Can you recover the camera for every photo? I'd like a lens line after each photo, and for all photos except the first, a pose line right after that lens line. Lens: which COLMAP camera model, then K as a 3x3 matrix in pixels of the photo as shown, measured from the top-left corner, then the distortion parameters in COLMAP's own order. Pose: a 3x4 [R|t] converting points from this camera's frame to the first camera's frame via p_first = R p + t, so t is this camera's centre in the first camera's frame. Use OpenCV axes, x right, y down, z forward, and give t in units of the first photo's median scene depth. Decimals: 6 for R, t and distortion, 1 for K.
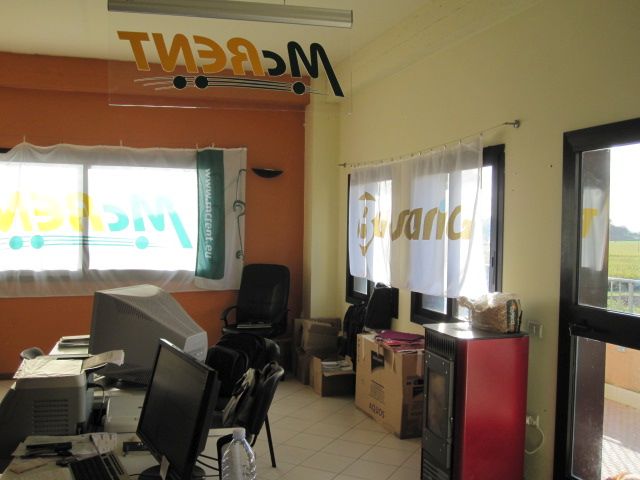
lens RADIAL K [[632.1, 0, 319.9], [0, 632.1, 241.0], [0, 0, 1]] dist [-0.054996, 0.000000]
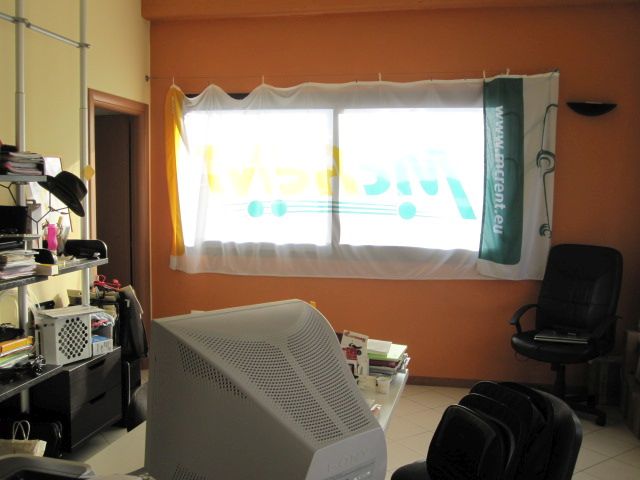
lens RADIAL K [[632.1, 0, 320.0], [0, 632.1, 237.2], [0, 0, 1]] dist [-0.054996, 0.000000]
pose [[0.869041, 0.035037, -0.493498, -0.002283], [-0.009011, 0.998445, 0.055018, -0.006189], [0.494658, -0.043366, 0.868005, 0.299975]]
